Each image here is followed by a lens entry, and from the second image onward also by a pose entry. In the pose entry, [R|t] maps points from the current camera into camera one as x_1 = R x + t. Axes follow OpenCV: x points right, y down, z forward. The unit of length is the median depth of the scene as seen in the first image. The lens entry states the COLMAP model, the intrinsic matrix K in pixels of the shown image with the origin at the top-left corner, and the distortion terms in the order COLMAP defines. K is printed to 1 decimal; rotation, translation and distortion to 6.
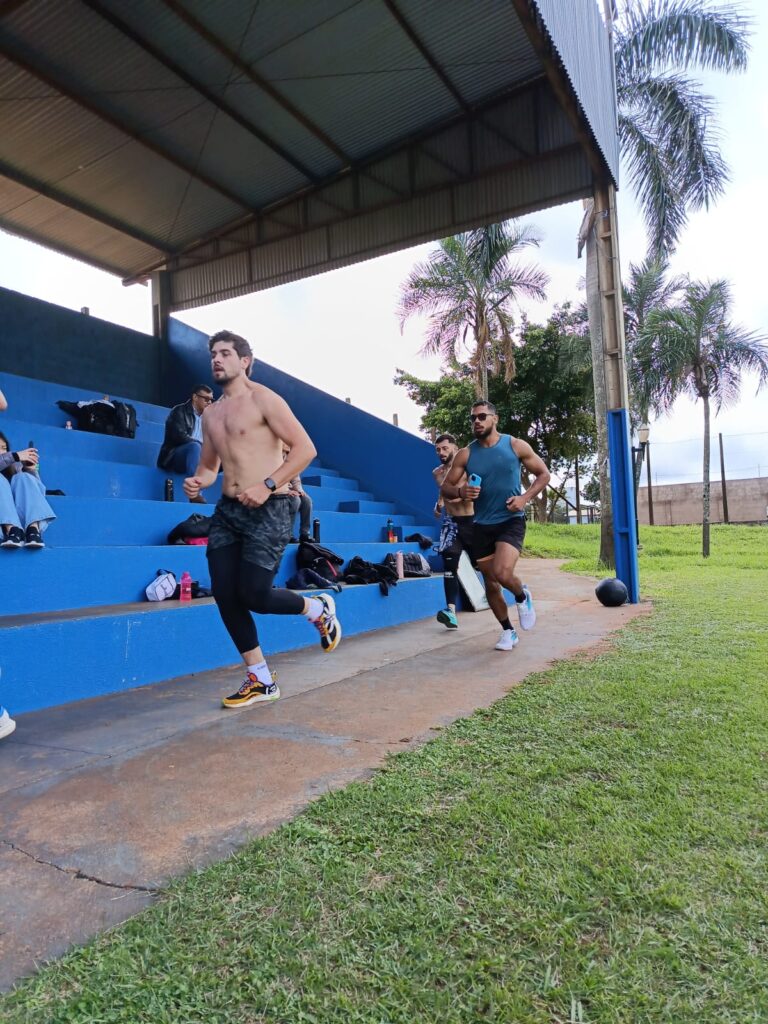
lens RADIAL K [[670.8, 0, 384.0], [0, 670.8, 512.0], [0, 0, 1]] dist [0.058809, -0.063713]
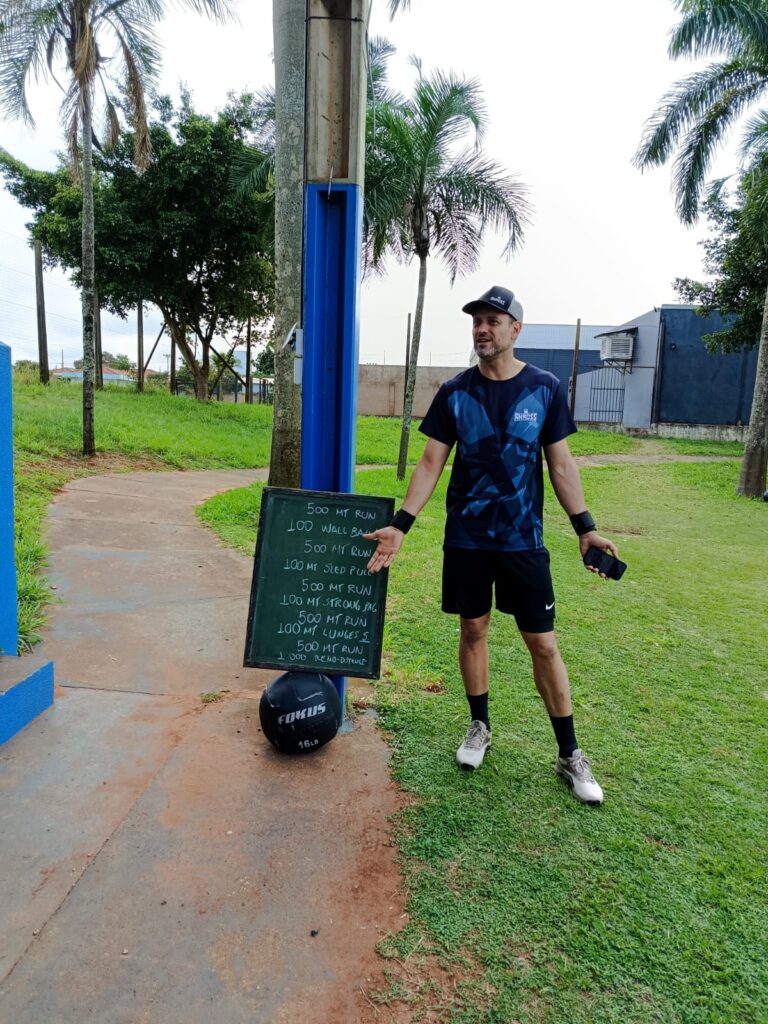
lens RADIAL K [[683.9, 0, 384.0], [0, 683.9, 512.0], [0, 0, 1]] dist [0.061188, -0.079086]
pose [[0.888461, 0.006844, 0.458901, 0.064365], [-0.097155, 0.980033, 0.173481, -0.016445], [-0.448551, -0.198716, 0.871386, 0.201395]]
